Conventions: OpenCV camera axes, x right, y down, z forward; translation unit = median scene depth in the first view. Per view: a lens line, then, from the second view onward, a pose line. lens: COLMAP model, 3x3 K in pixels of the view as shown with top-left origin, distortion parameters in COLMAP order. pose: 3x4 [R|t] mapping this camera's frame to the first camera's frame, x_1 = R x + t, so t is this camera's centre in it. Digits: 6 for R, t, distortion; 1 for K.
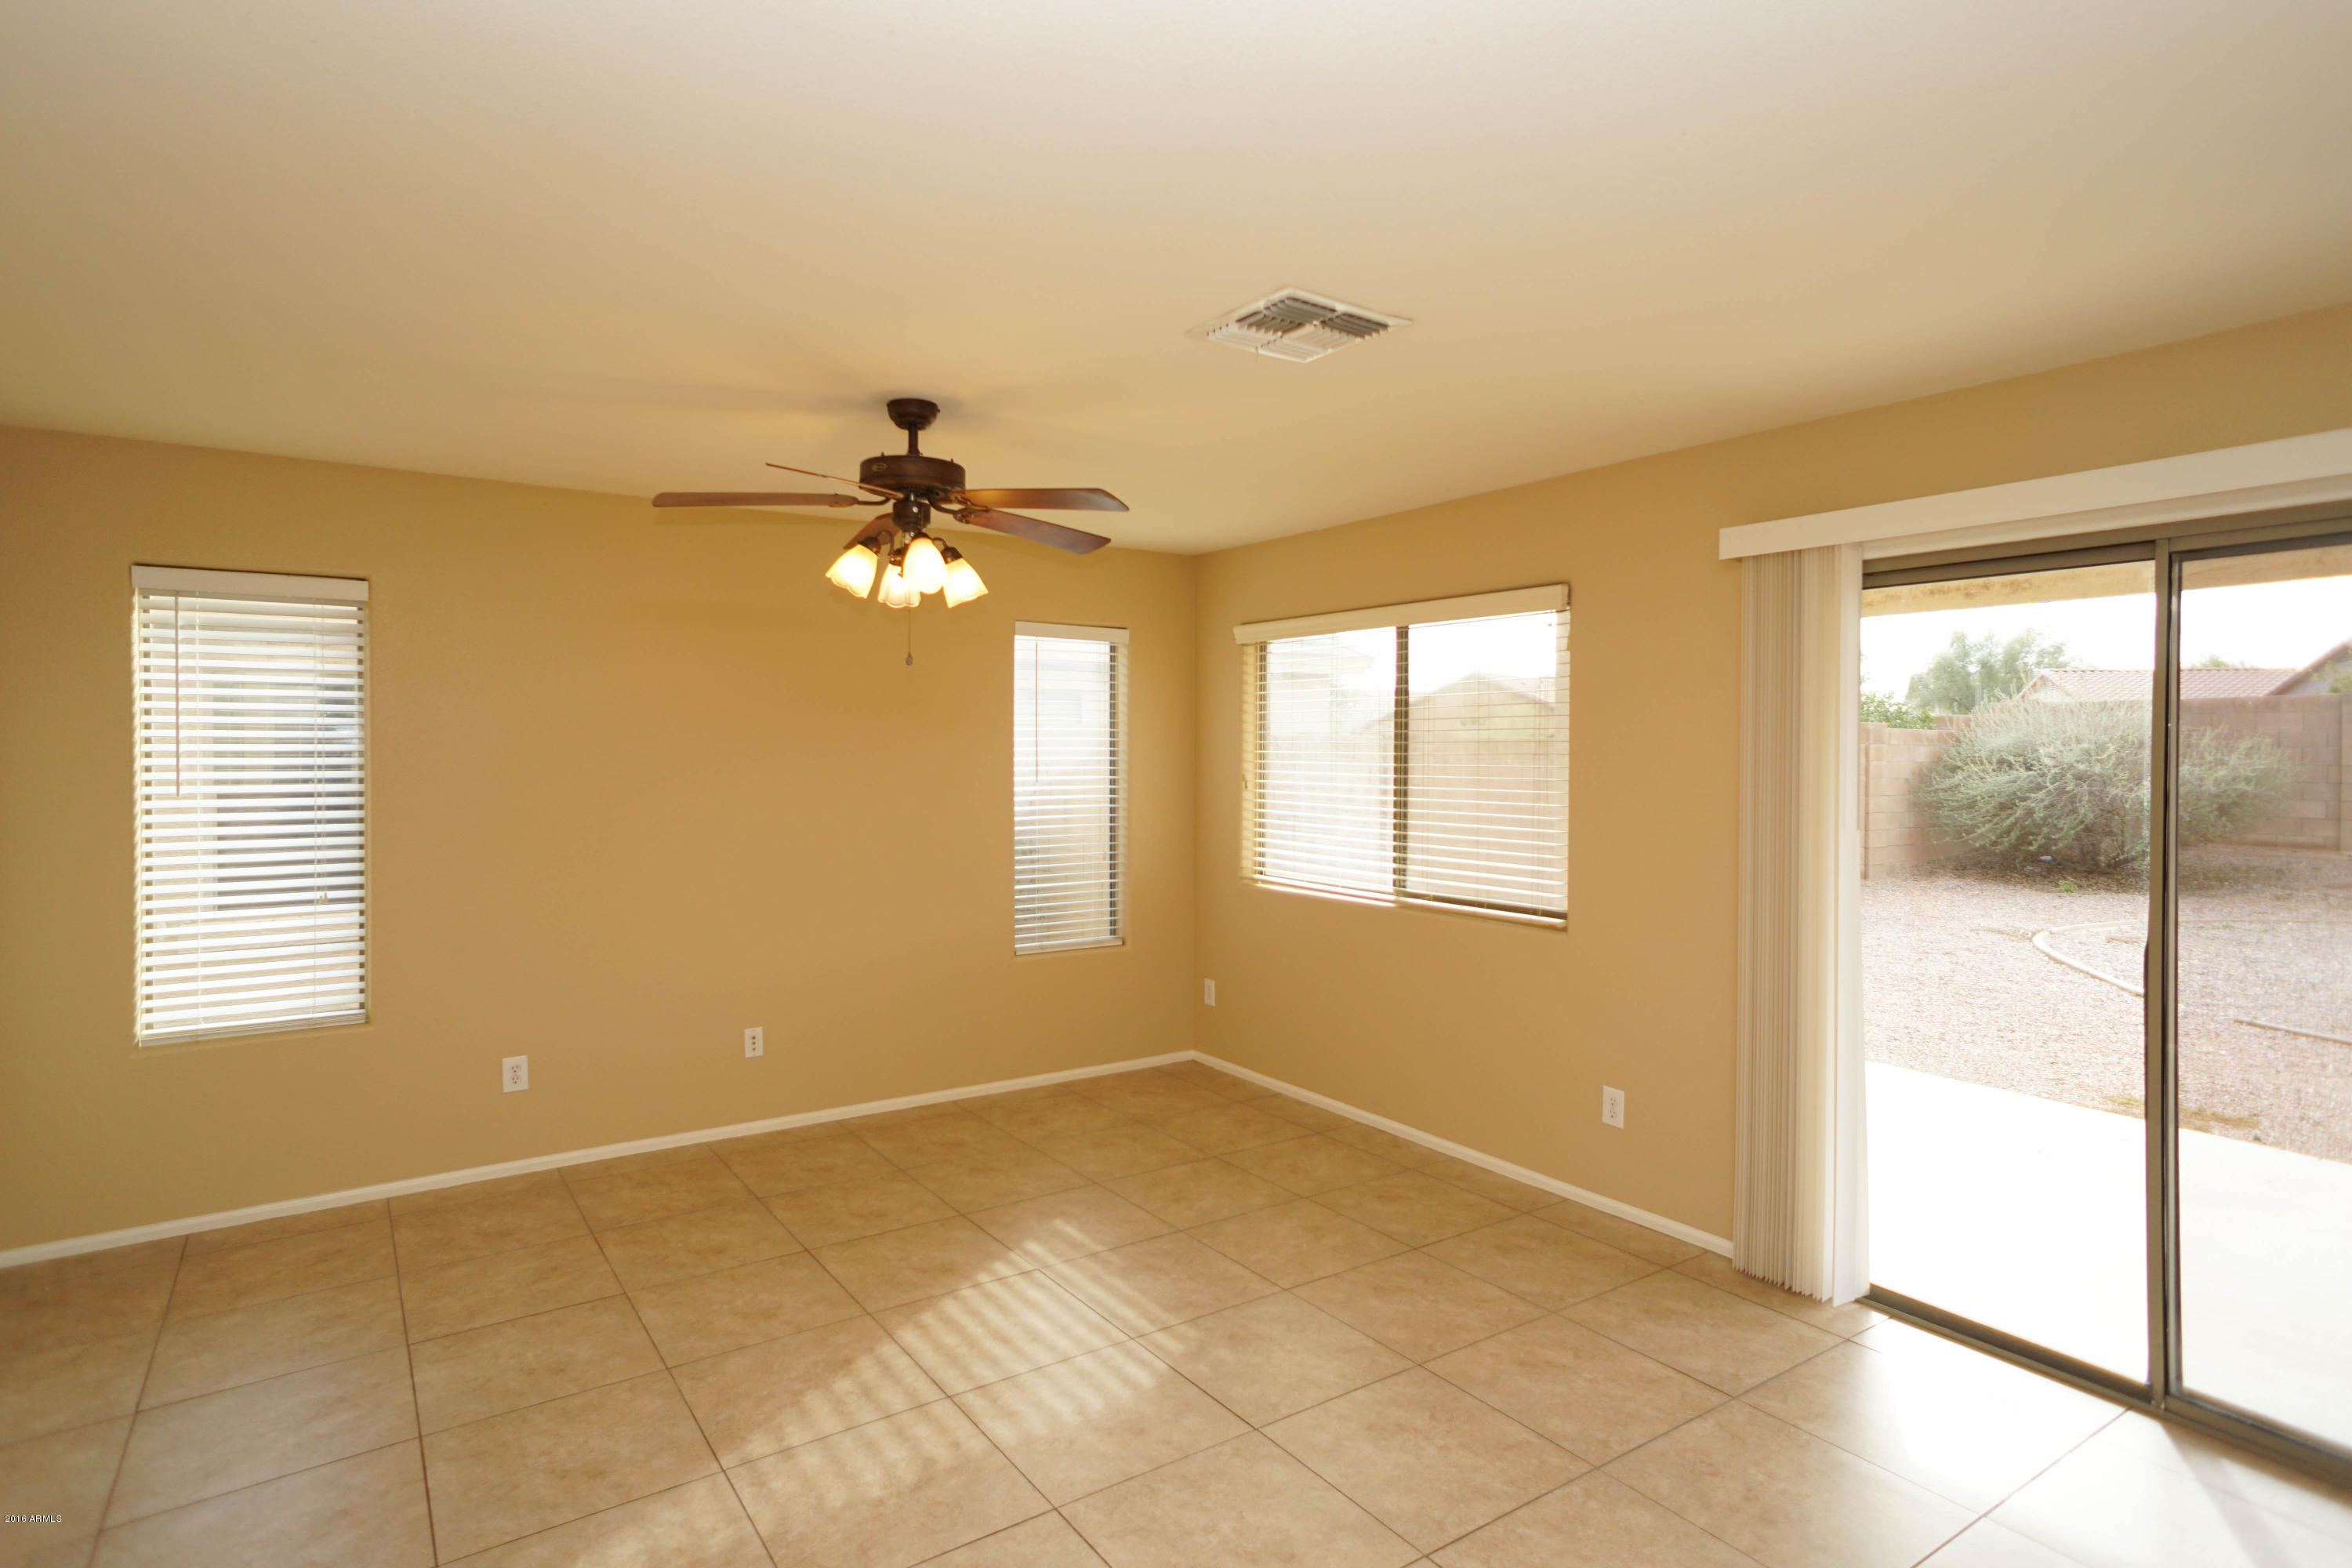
lens RADIAL K [[1216.9, 0, 1165.8], [0, 1216.9, 757.7], [0, 0, 1]] dist [-0.010940, 0.033191]
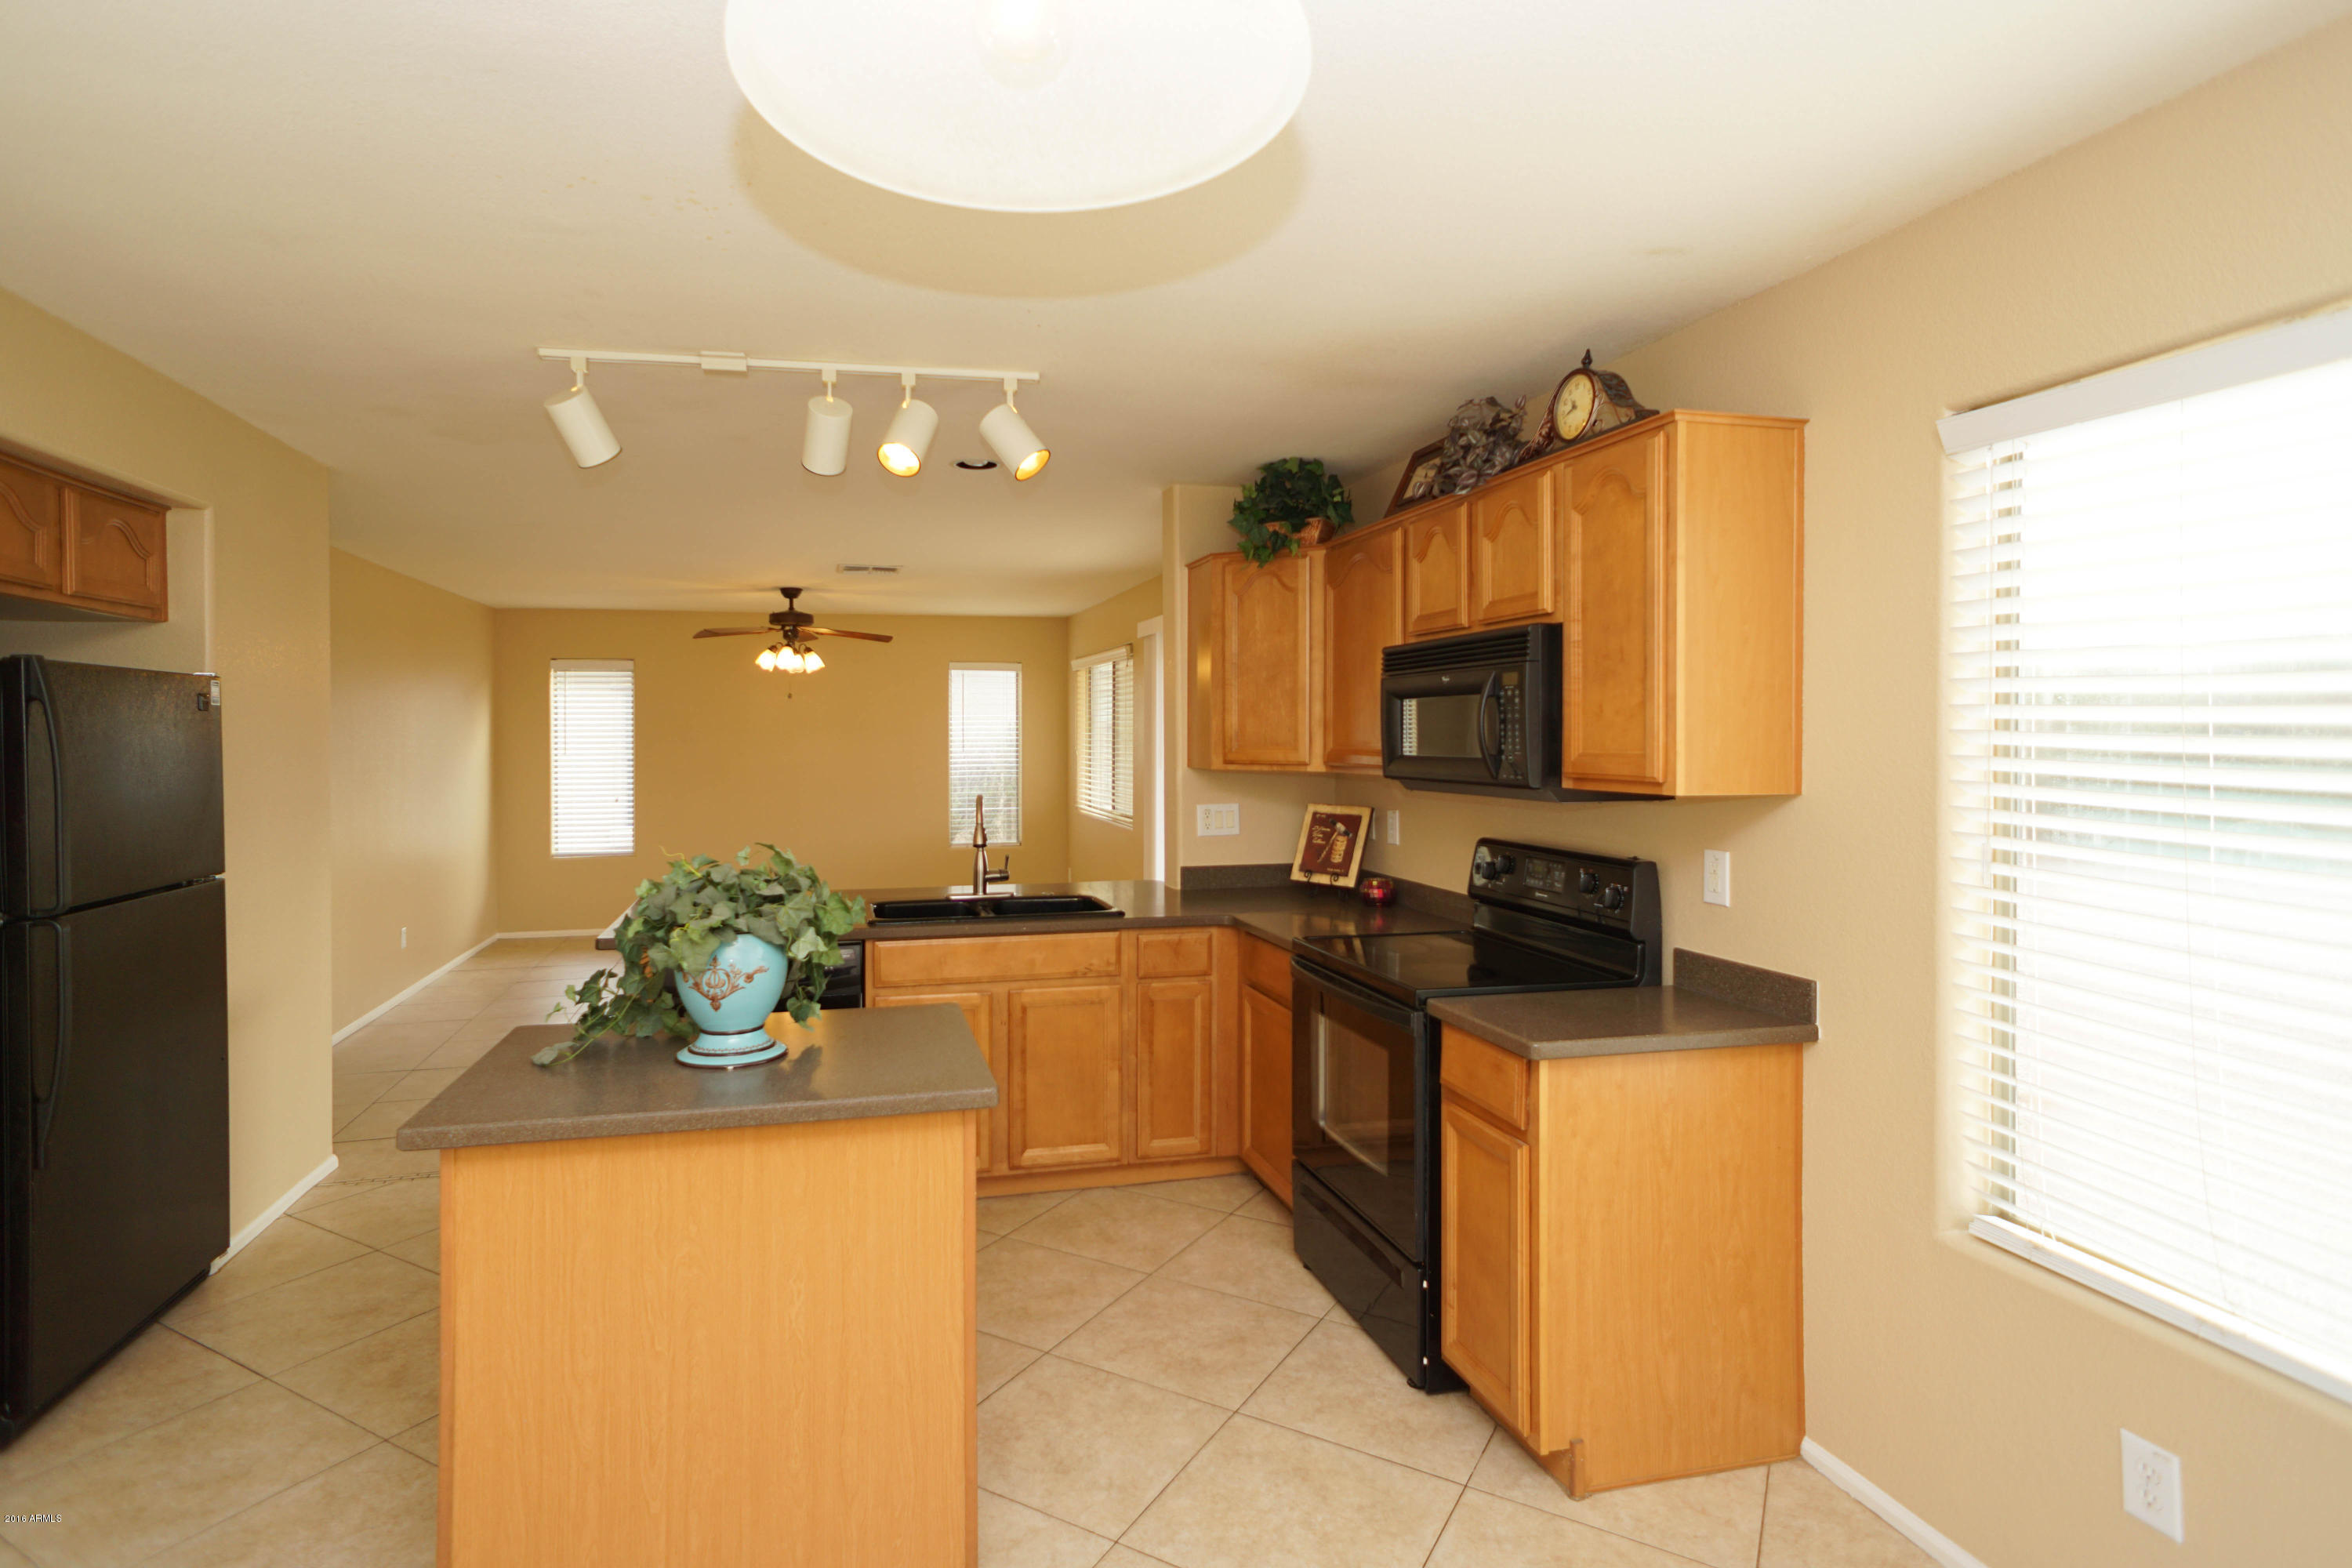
lens RADIAL K [[1235.5, 0, 1117.1], [0, 1235.5, 738.6], [0, 0, 1]] dist [0.013775, 0.001601]
pose [[0.934994, -0.006723, -0.354600, 1.085985], [0.005550, 0.999975, -0.004326, 0.015027], [0.354621, 0.002077, 0.935008, -0.905469]]
